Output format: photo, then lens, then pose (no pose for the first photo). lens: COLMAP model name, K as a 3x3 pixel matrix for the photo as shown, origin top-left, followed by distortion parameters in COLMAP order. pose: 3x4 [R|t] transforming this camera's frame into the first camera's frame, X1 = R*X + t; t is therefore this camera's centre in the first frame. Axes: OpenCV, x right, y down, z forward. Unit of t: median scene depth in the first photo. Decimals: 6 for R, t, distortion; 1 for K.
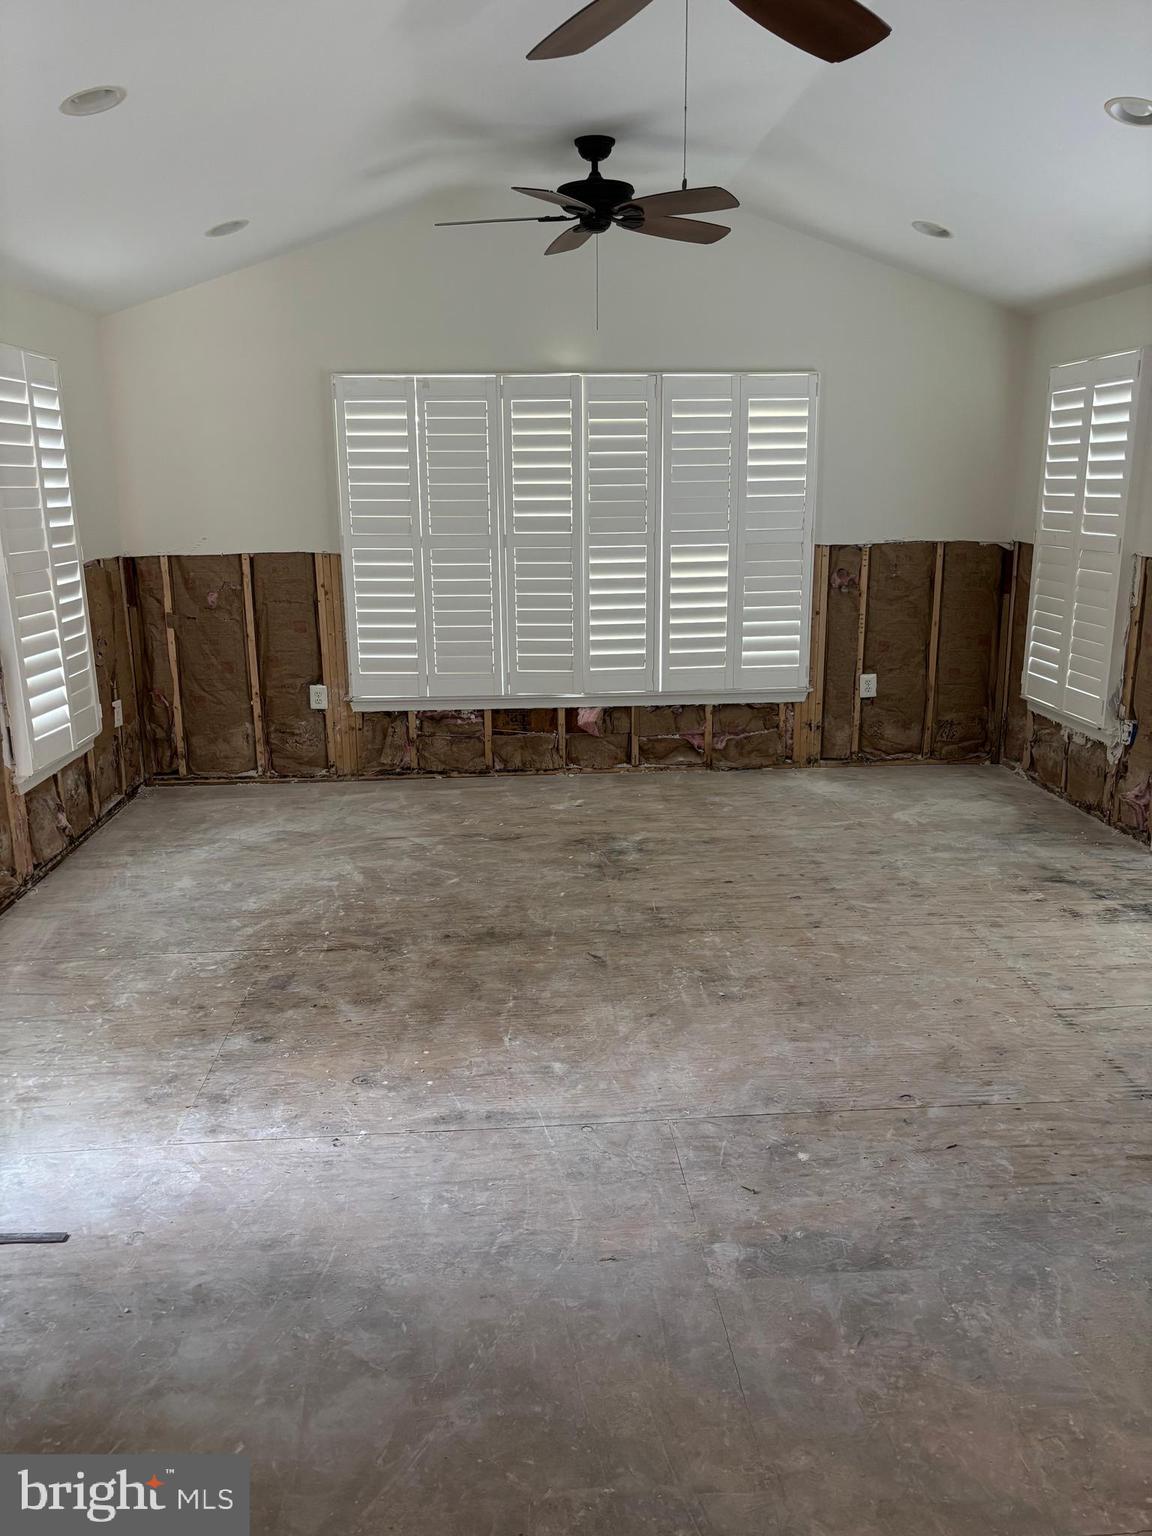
lens RADIAL K [[1169.7, 0, 566.8], [0, 1169.7, 767.9], [0, 0, 1]] dist [0.043584, -0.042362]
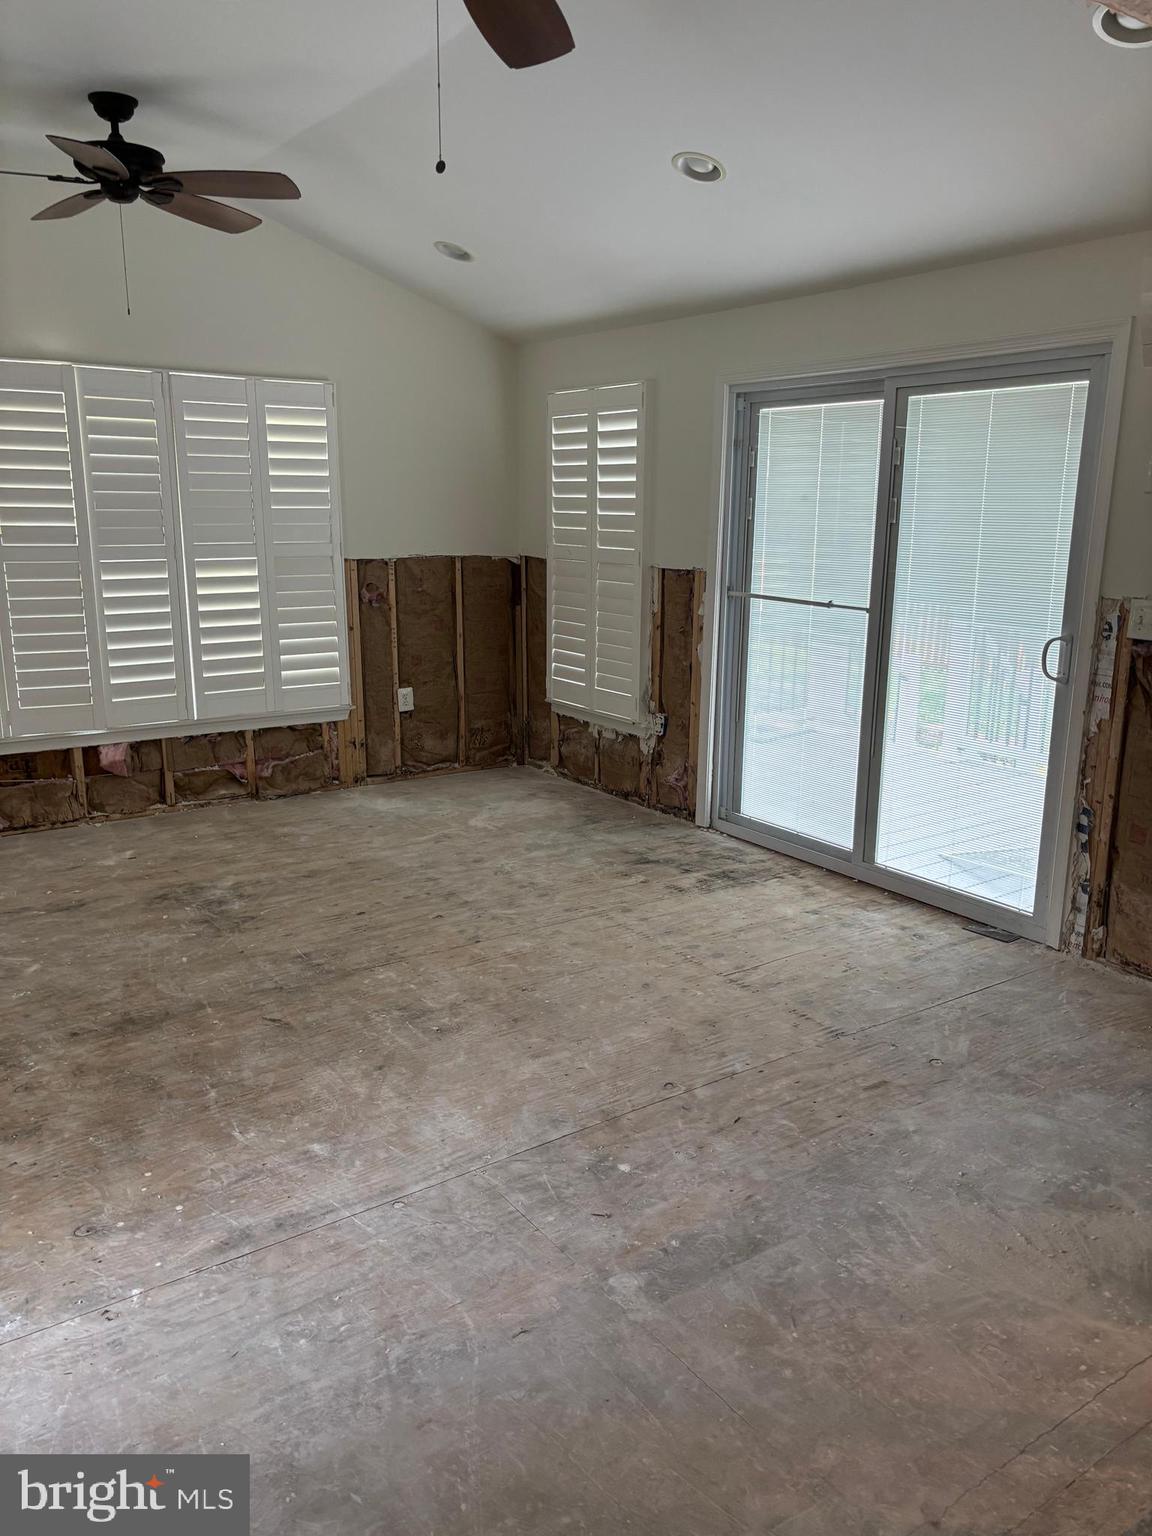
lens RADIAL K [[1169.7, 0, 576.4], [0, 1169.7, 773.1], [0, 0, 1]] dist [0.043584, -0.042362]
pose [[0.852875, -0.100760, 0.512300, -0.187016], [0.105937, 0.994188, 0.019174, -0.014883], [-0.511255, 0.037918, 0.858592, 0.093243]]
